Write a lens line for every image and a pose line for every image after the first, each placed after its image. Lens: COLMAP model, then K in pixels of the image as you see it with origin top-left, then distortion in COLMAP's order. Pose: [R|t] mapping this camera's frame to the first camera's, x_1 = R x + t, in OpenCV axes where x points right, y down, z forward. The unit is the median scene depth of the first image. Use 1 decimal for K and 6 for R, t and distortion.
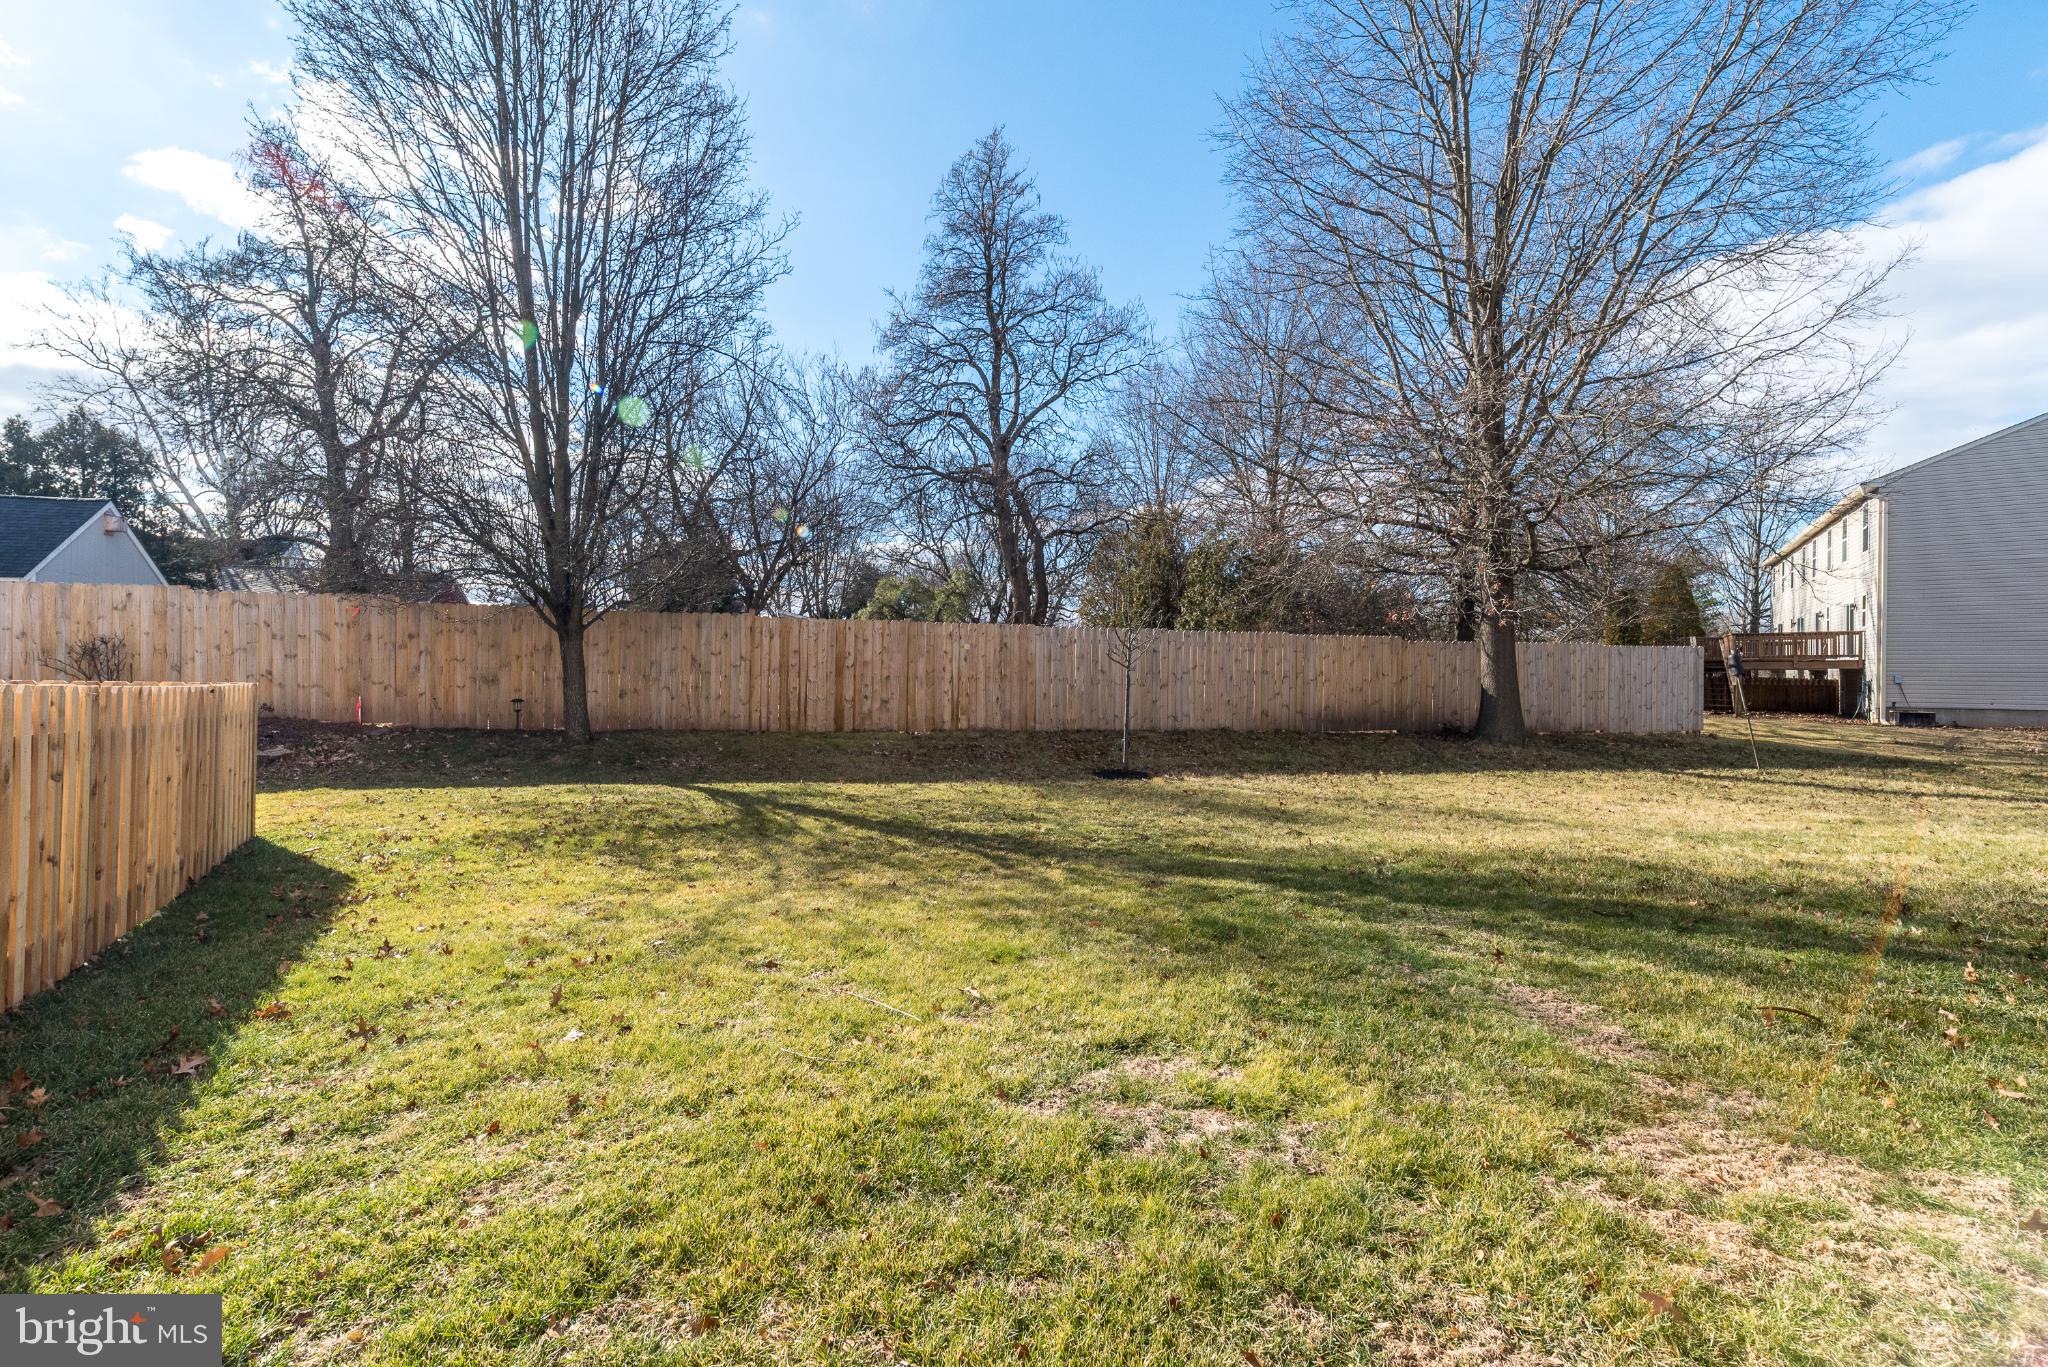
lens RADIAL K [[895.1, 0, 1032.0], [0, 895.1, 680.0], [0, 0, 1]] dist [0.011088, 0.000105]
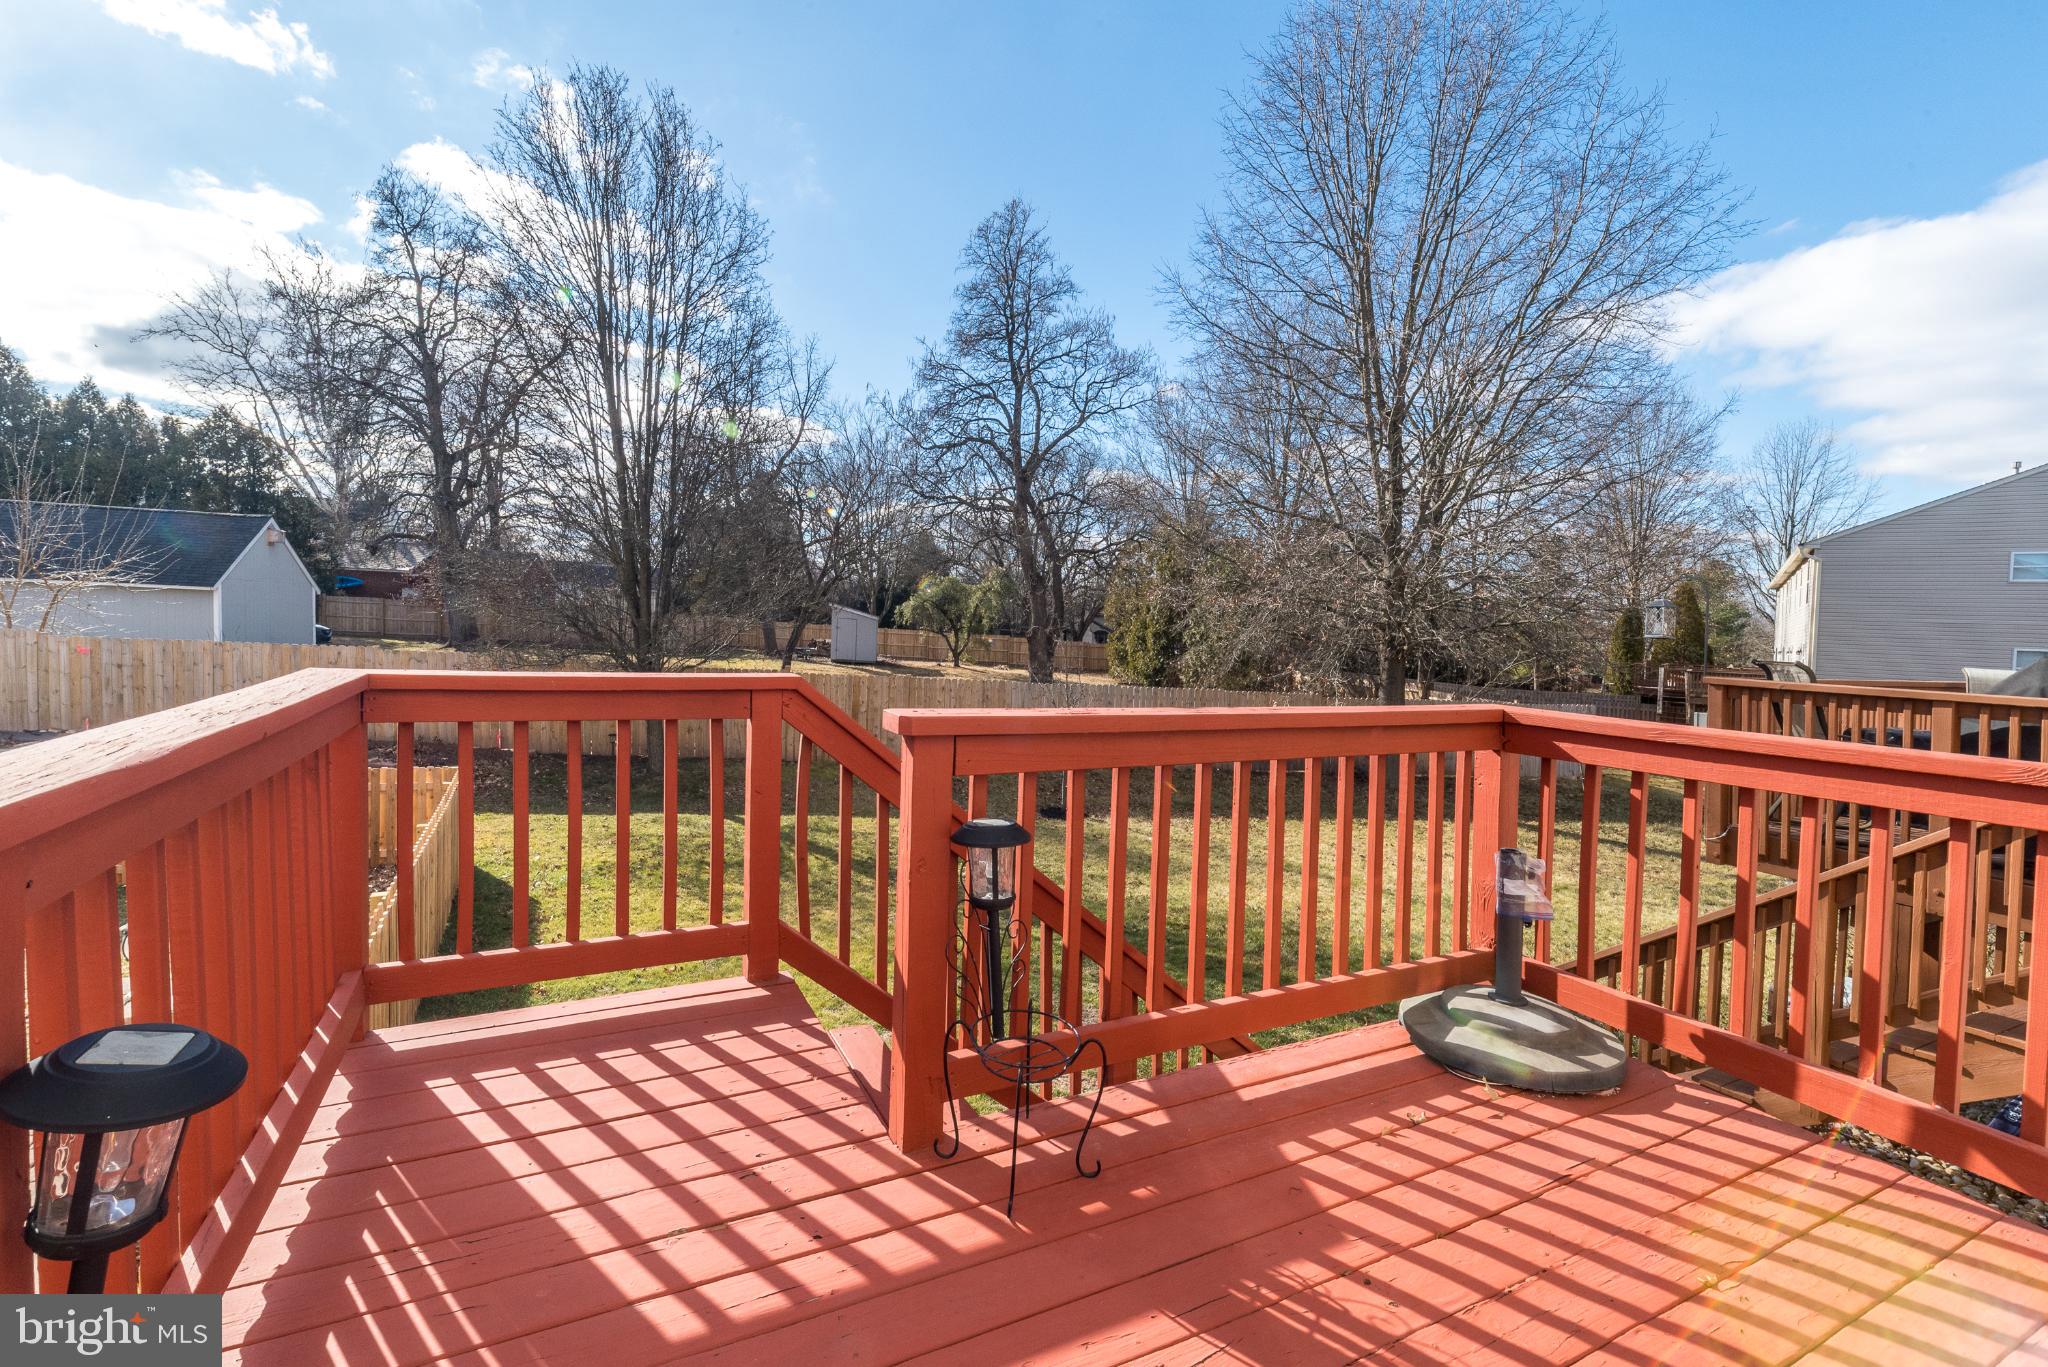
lens RADIAL K [[886.6, 0, 1016.6], [0, 886.6, 705.3], [0, 0, 1]] dist [0.009974, 0.000147]
pose [[0.996714, 0.022518, -0.077803, 0.050597], [-0.017616, 0.997850, 0.063124, -0.049294], [0.079057, -0.061546, 0.994968, -0.106747]]
